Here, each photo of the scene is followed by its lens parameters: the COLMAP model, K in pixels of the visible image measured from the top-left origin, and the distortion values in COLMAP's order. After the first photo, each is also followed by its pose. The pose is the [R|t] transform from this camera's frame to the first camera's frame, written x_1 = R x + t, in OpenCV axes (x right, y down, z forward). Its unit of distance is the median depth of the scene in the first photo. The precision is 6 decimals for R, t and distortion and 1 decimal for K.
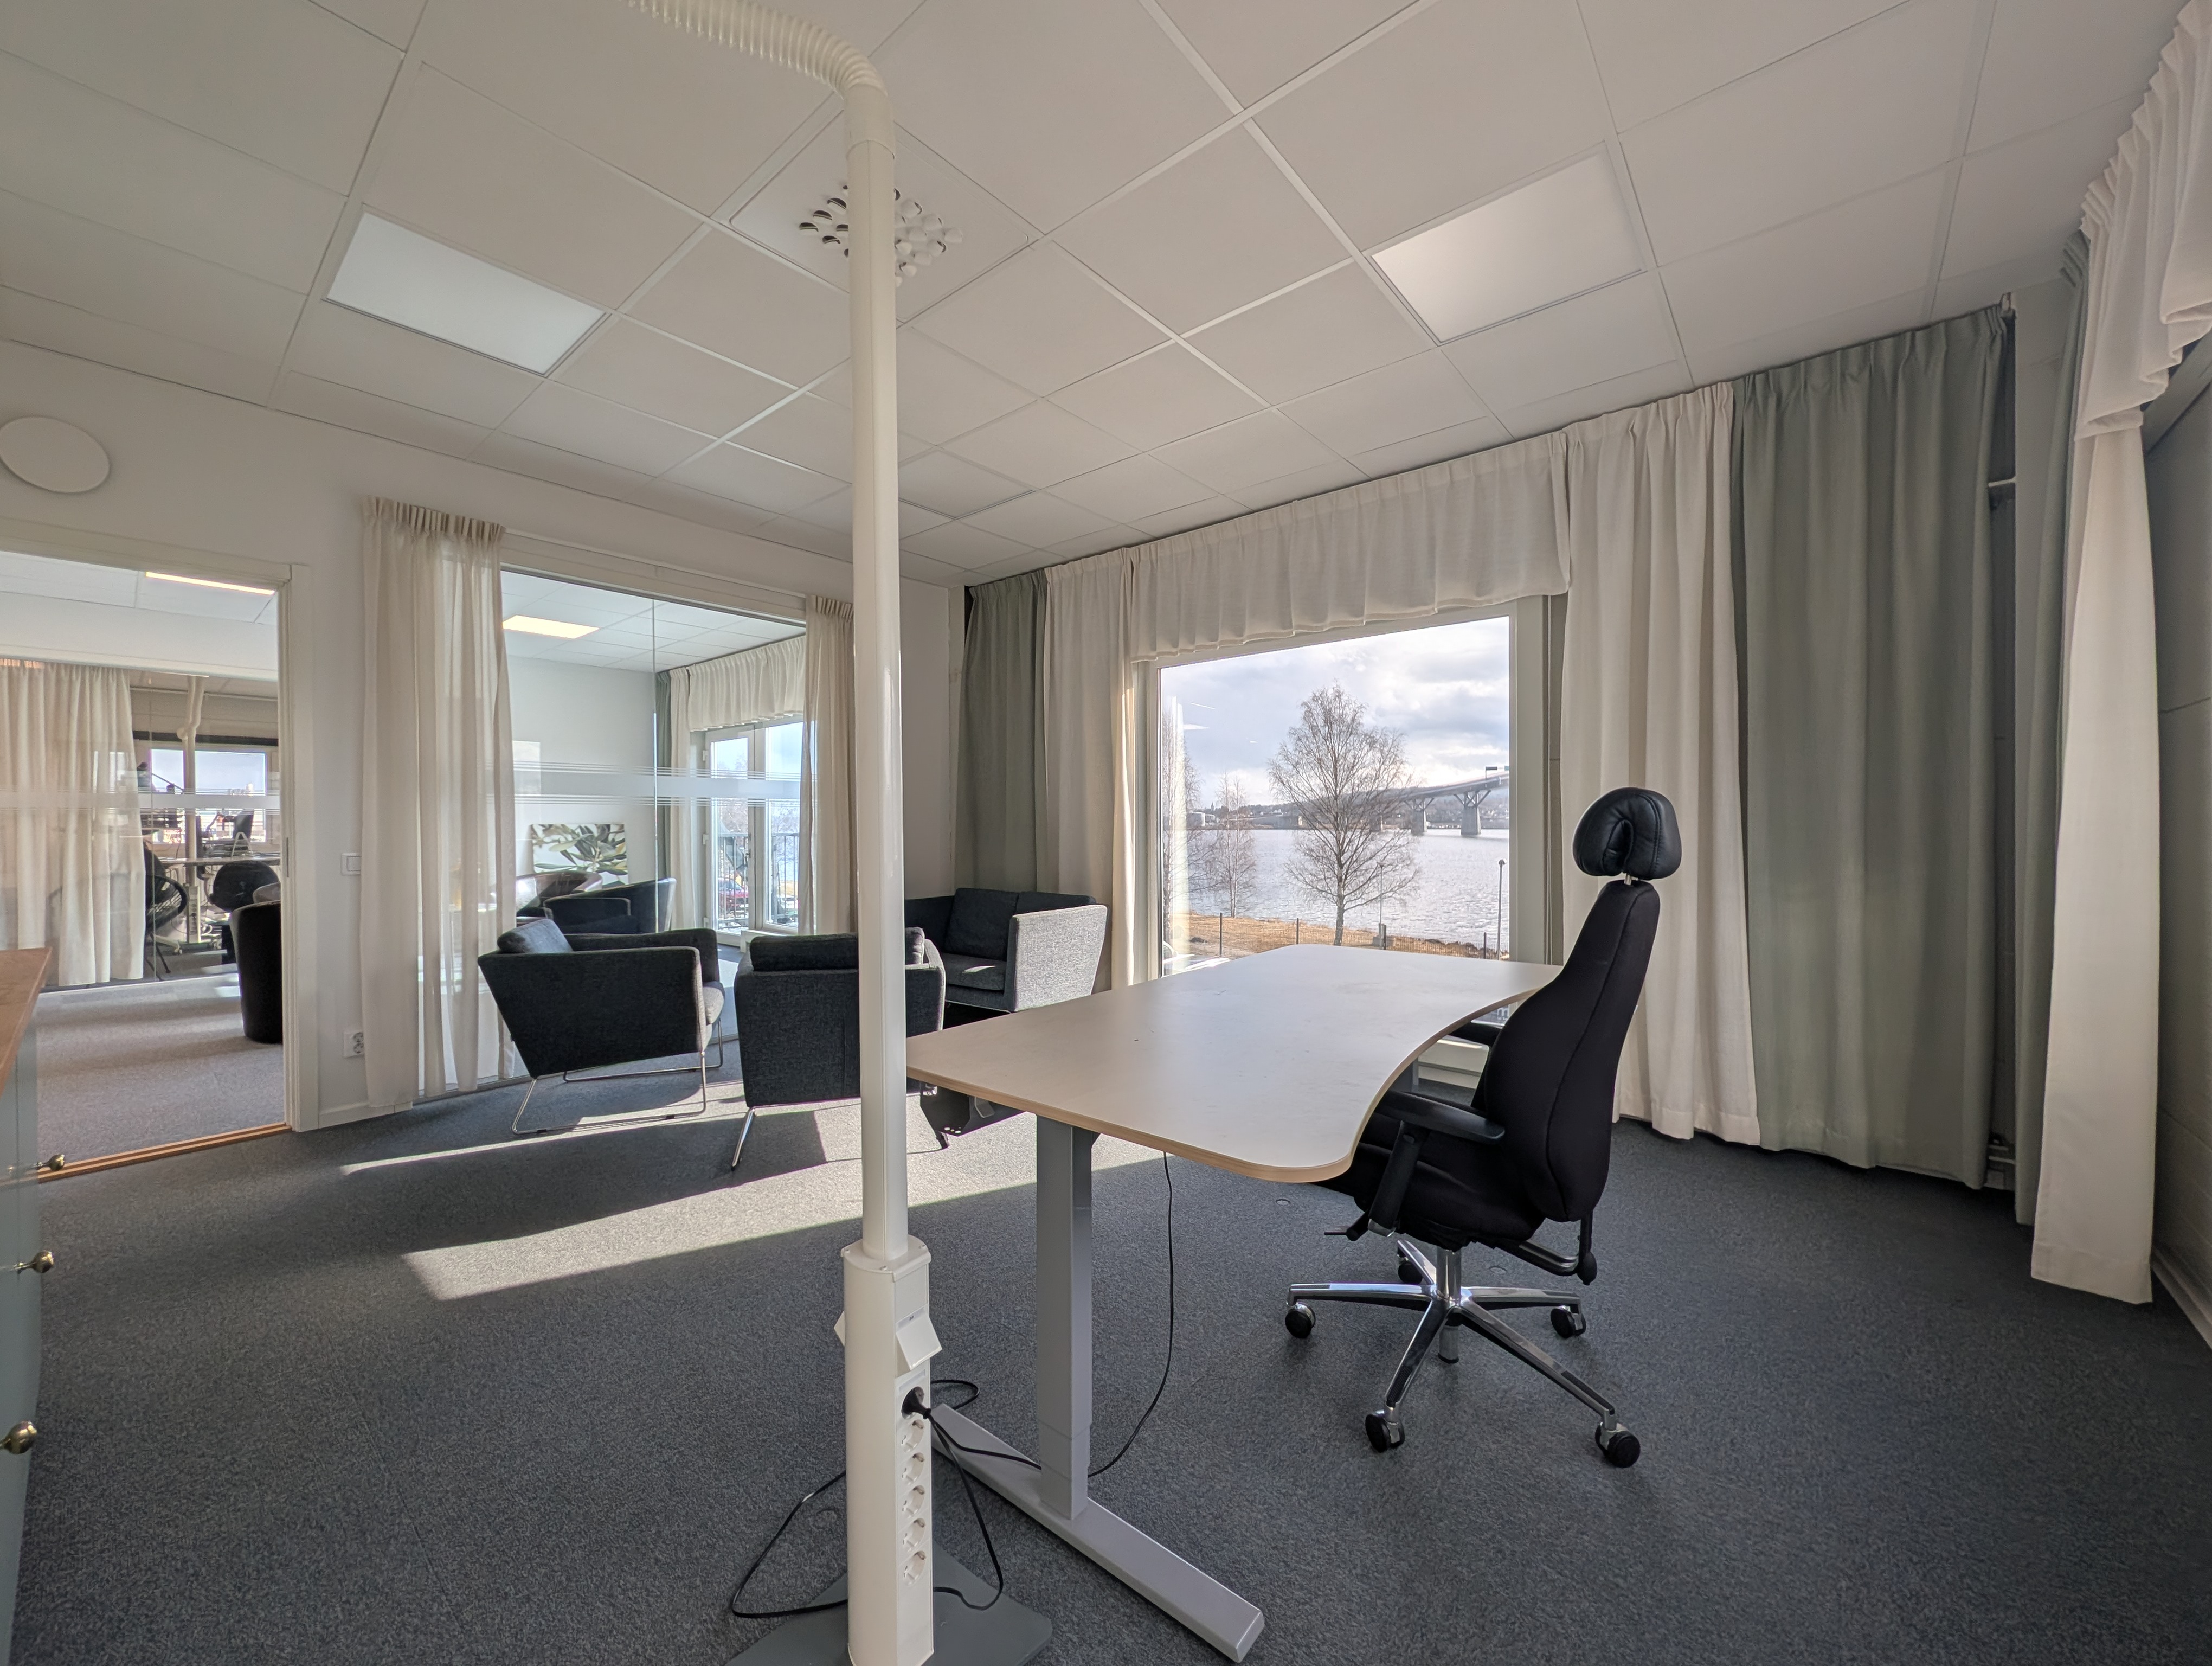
lens RADIAL K [[855.1, 0, 1105.4], [0, 855.1, 831.7], [0, 0, 1]] dist [-0.001127, 0.000636]
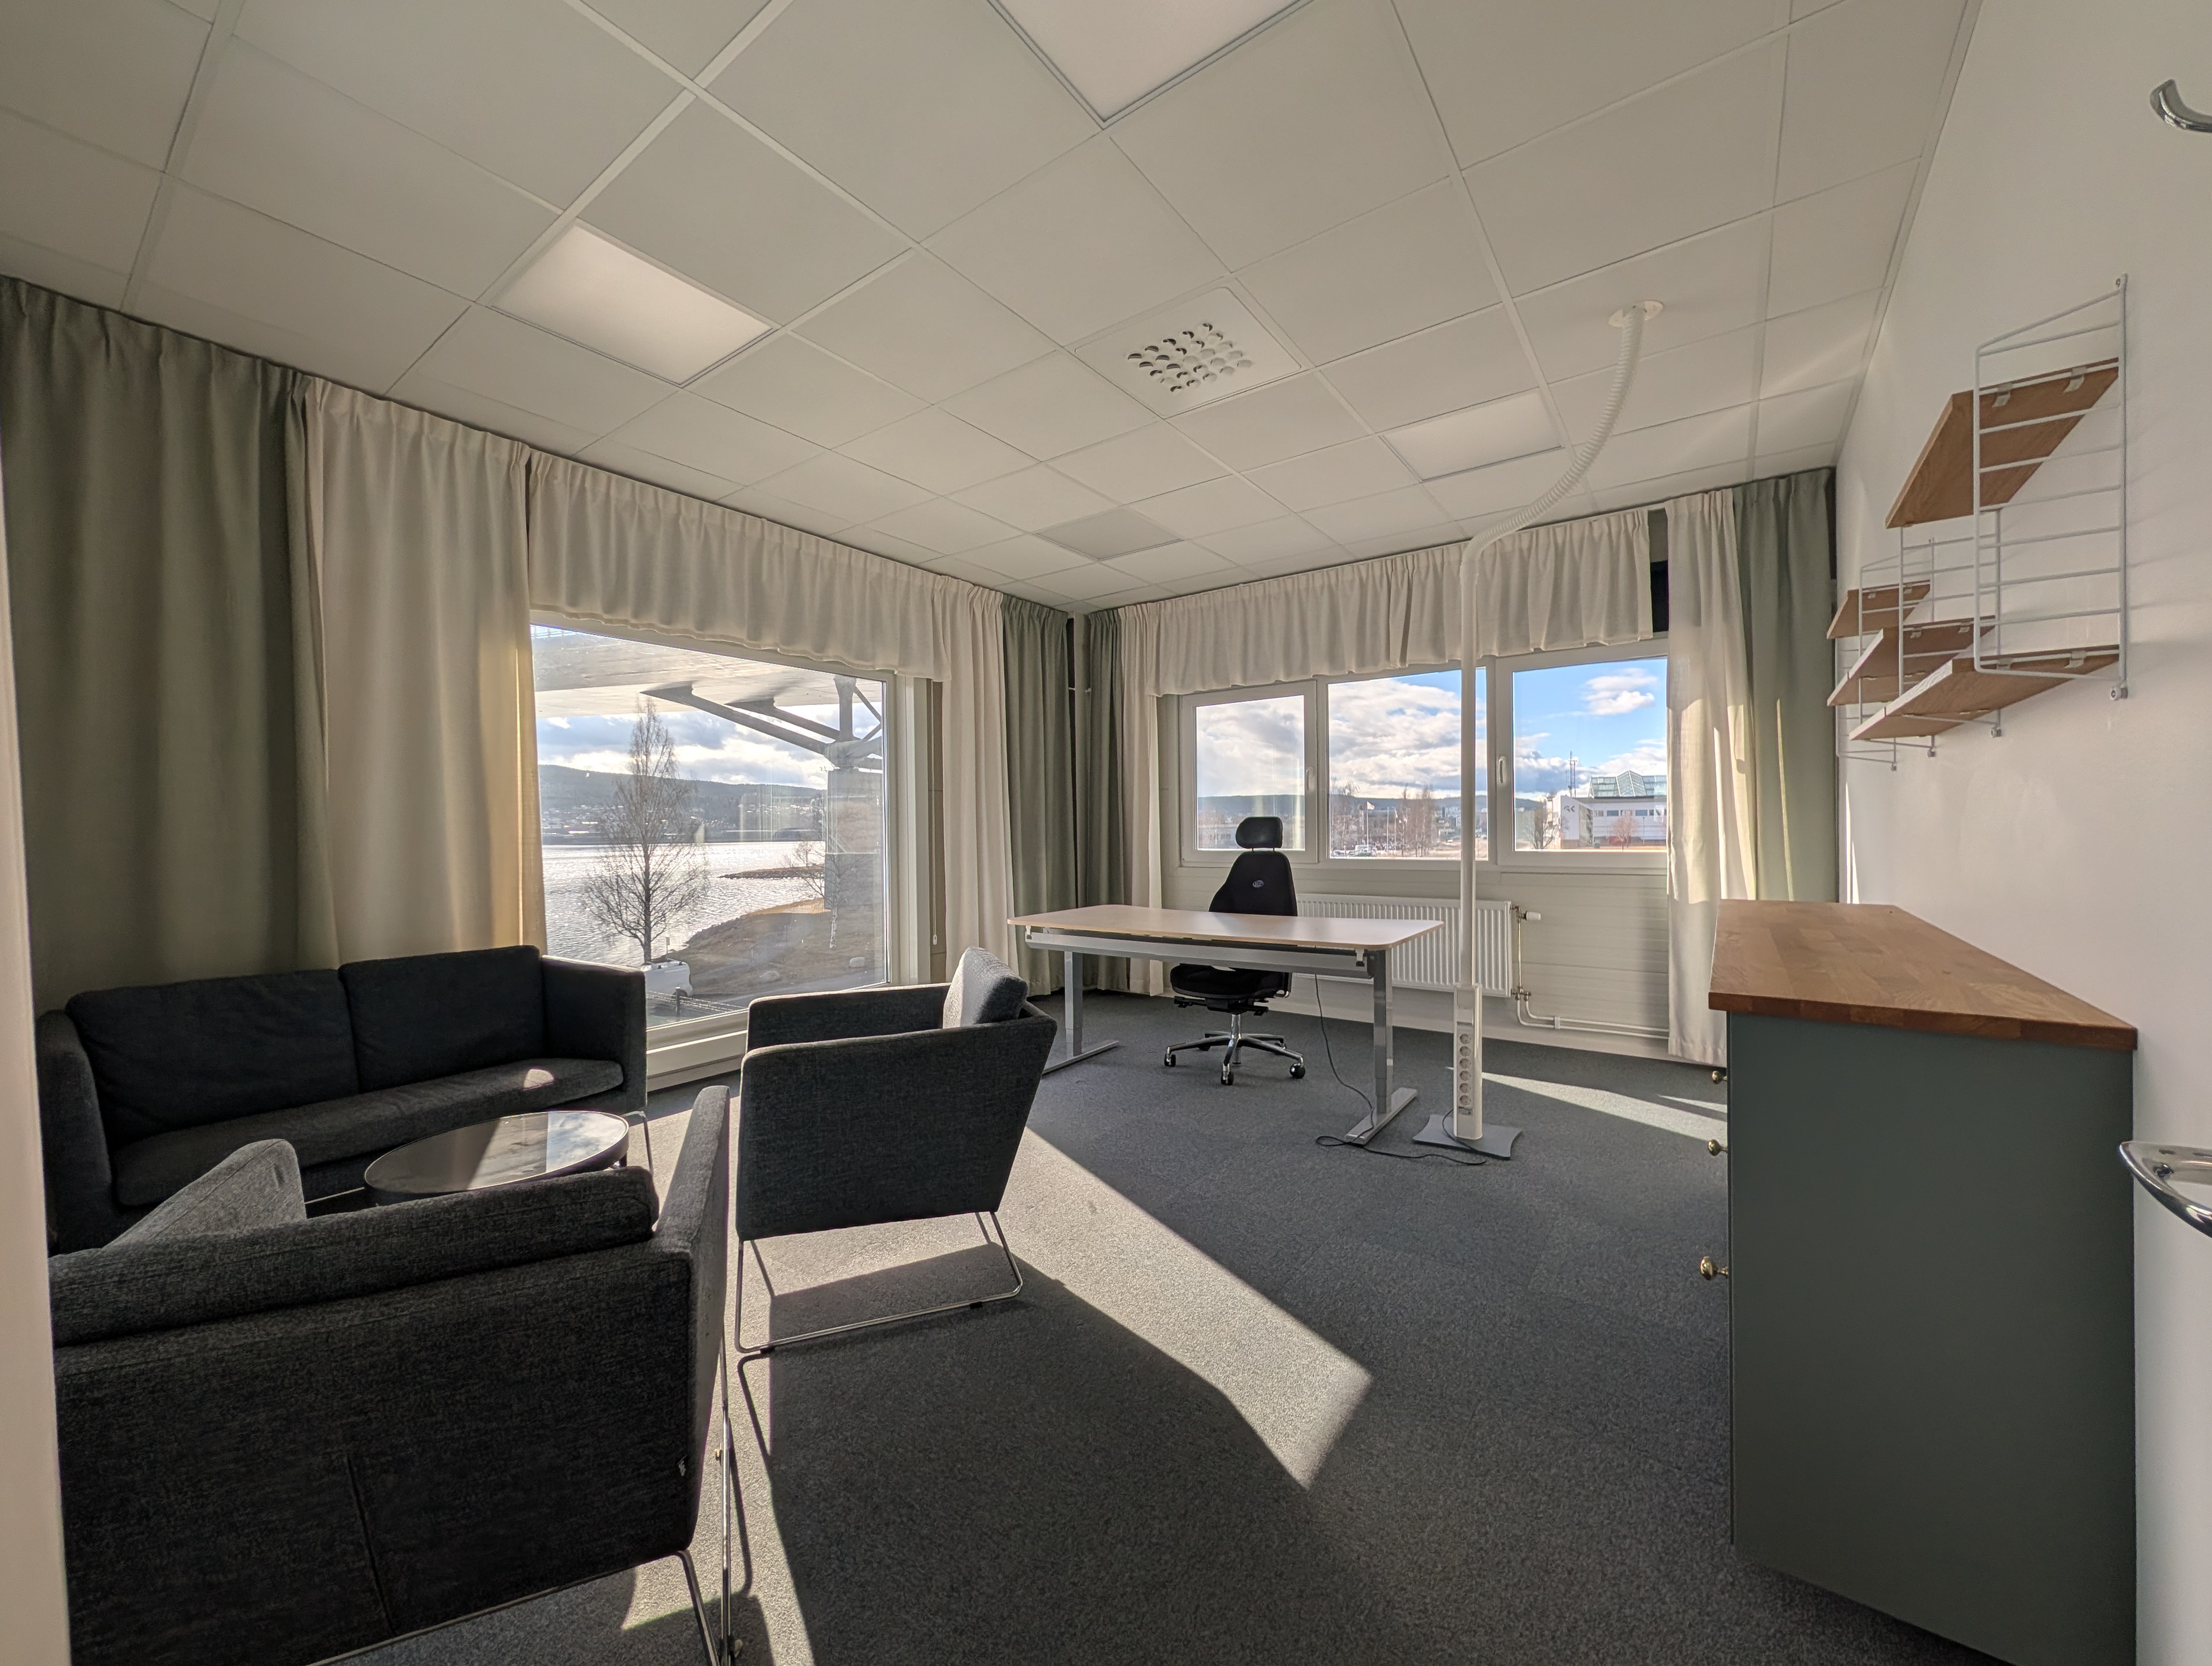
lens RADIAL K [[855.1, 0, 1105.4], [0, 855.1, 831.7], [0, 0, 1]] dist [-0.001127, 0.000636]
pose [[-0.072948, 0.005219, 0.997322, -1.071864], [0.019965, 0.999794, -0.003771, -0.002193], [-0.997136, 0.019636, -0.073037, 0.876957]]
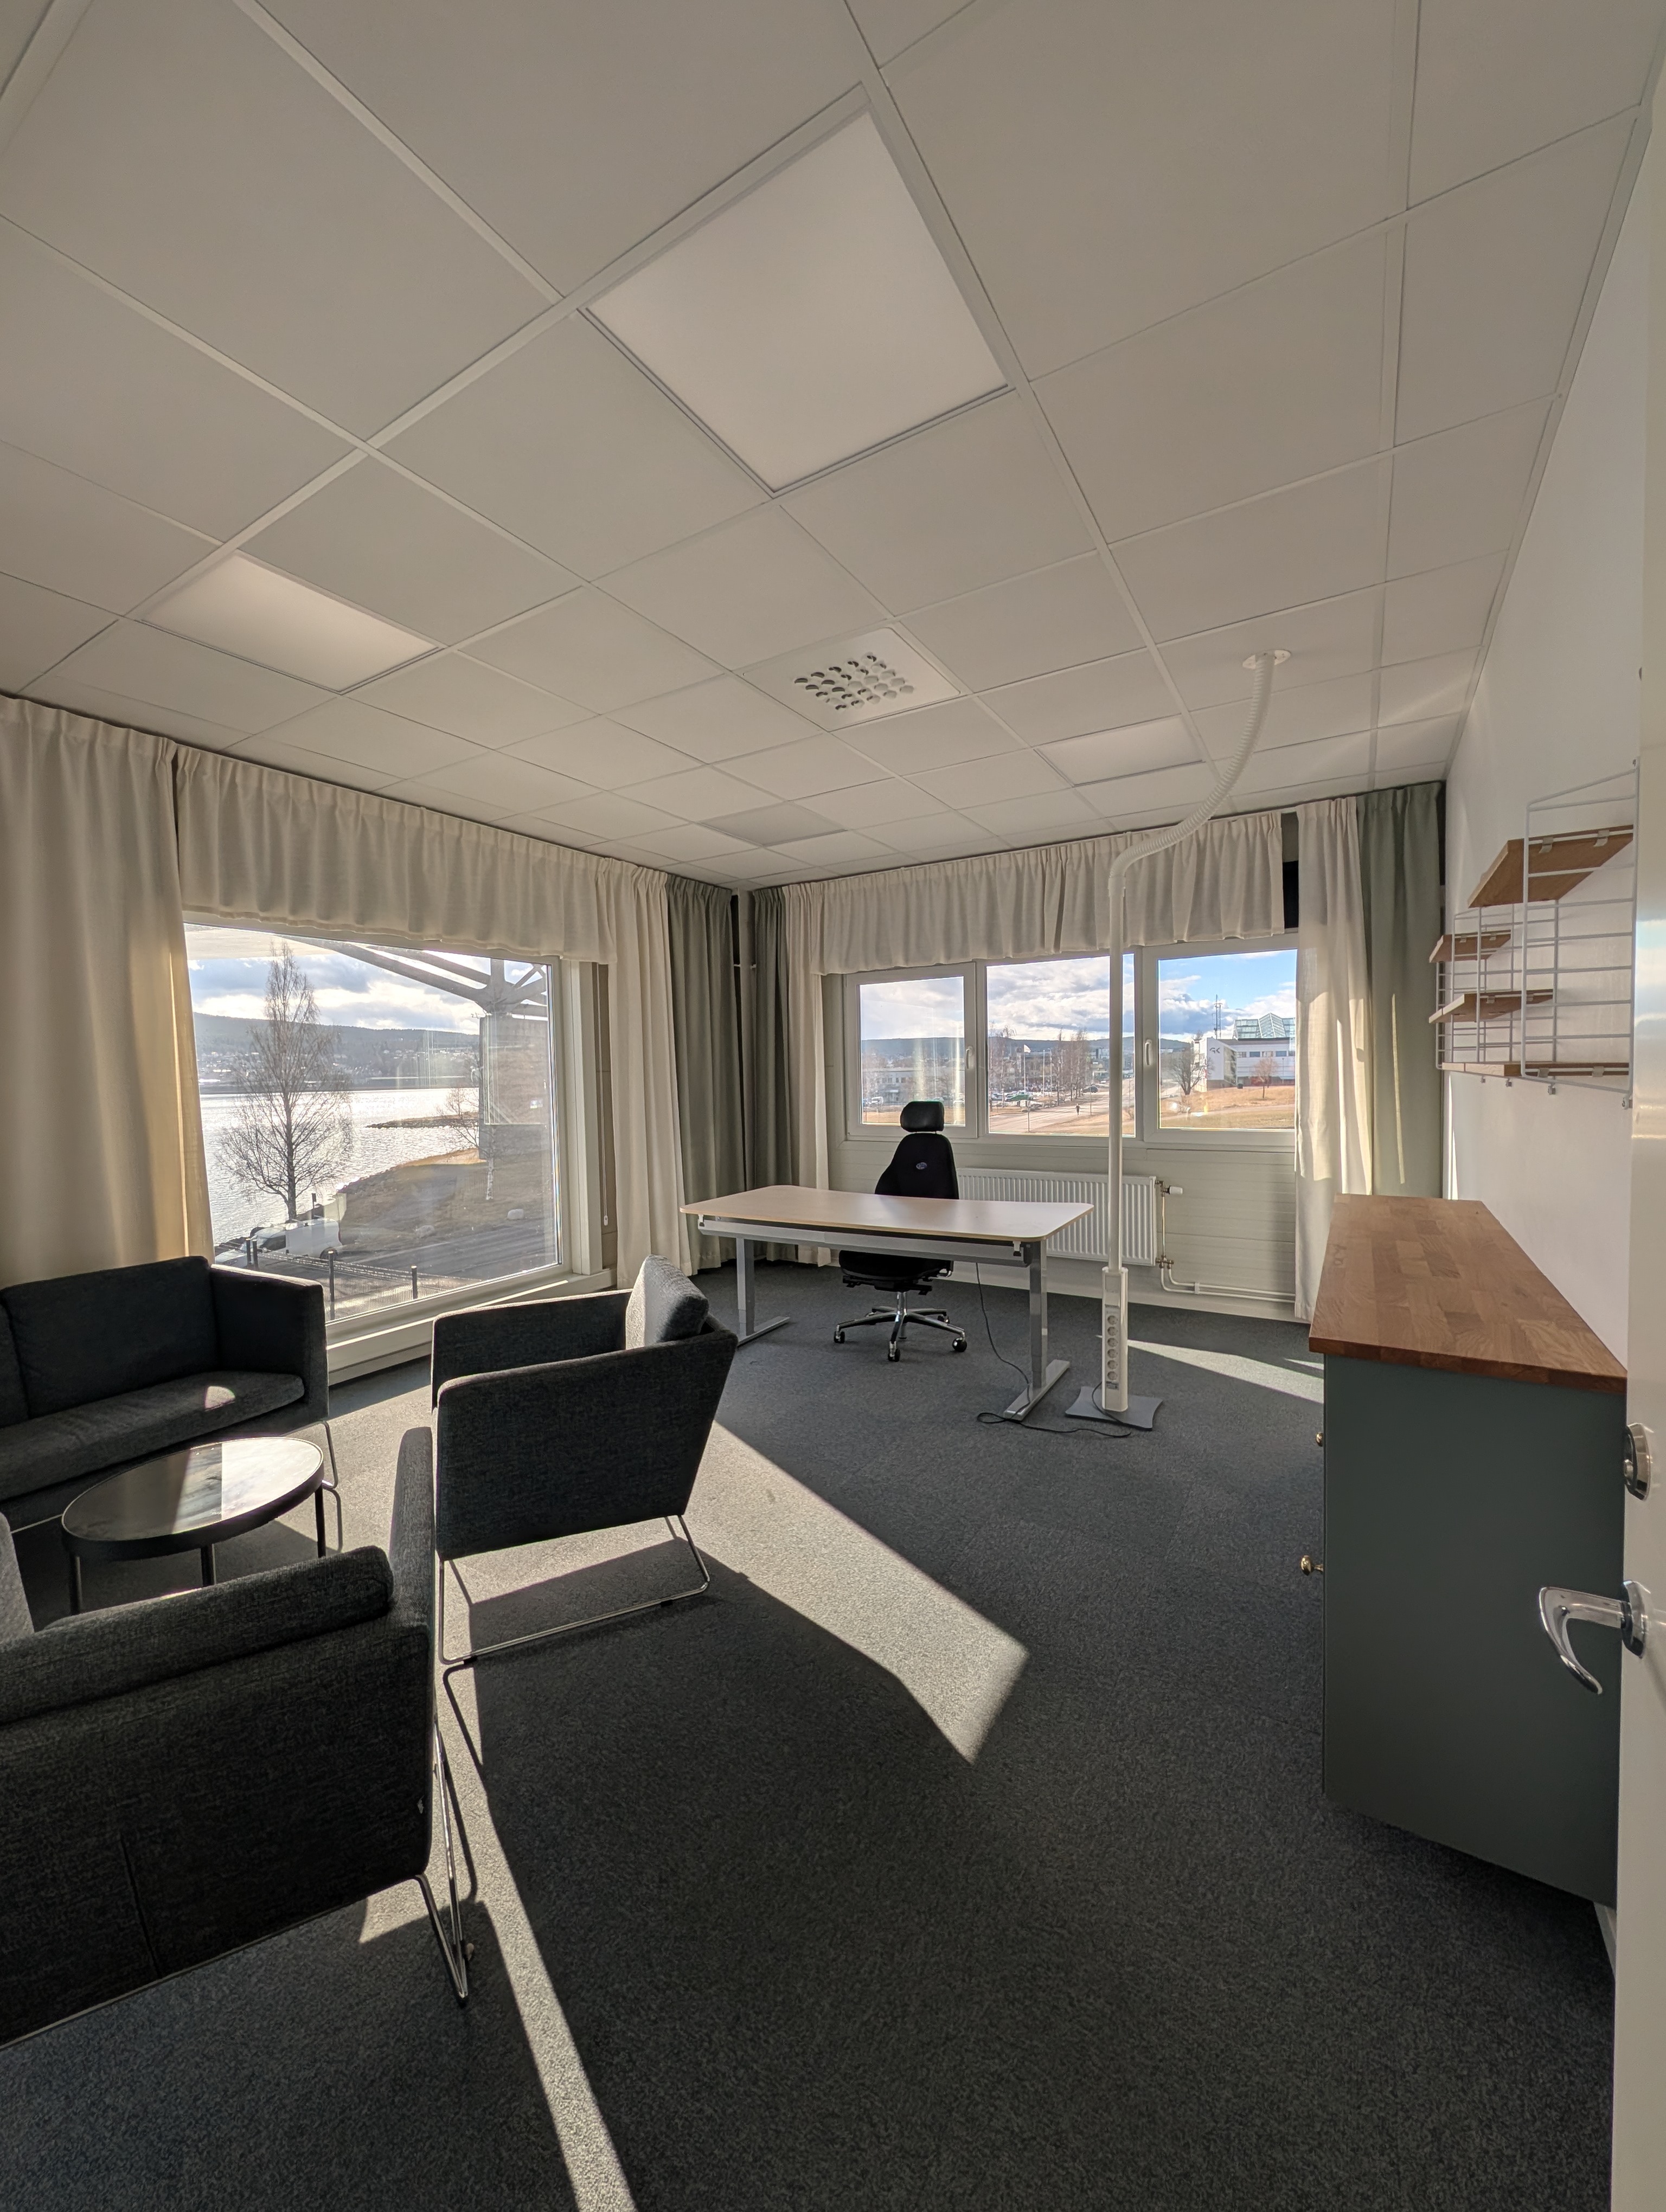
lens RADIAL K [[855.1, 0, 833.0], [0, 855.1, 1106.0], [0, 0, 1]] dist [-0.001127, 0.000636]
pose [[-0.149838, -0.030449, 0.988242, -1.112314], [0.030679, 0.998901, 0.035429, -0.073722], [-0.988234, 0.035627, -0.148739, 0.889955]]
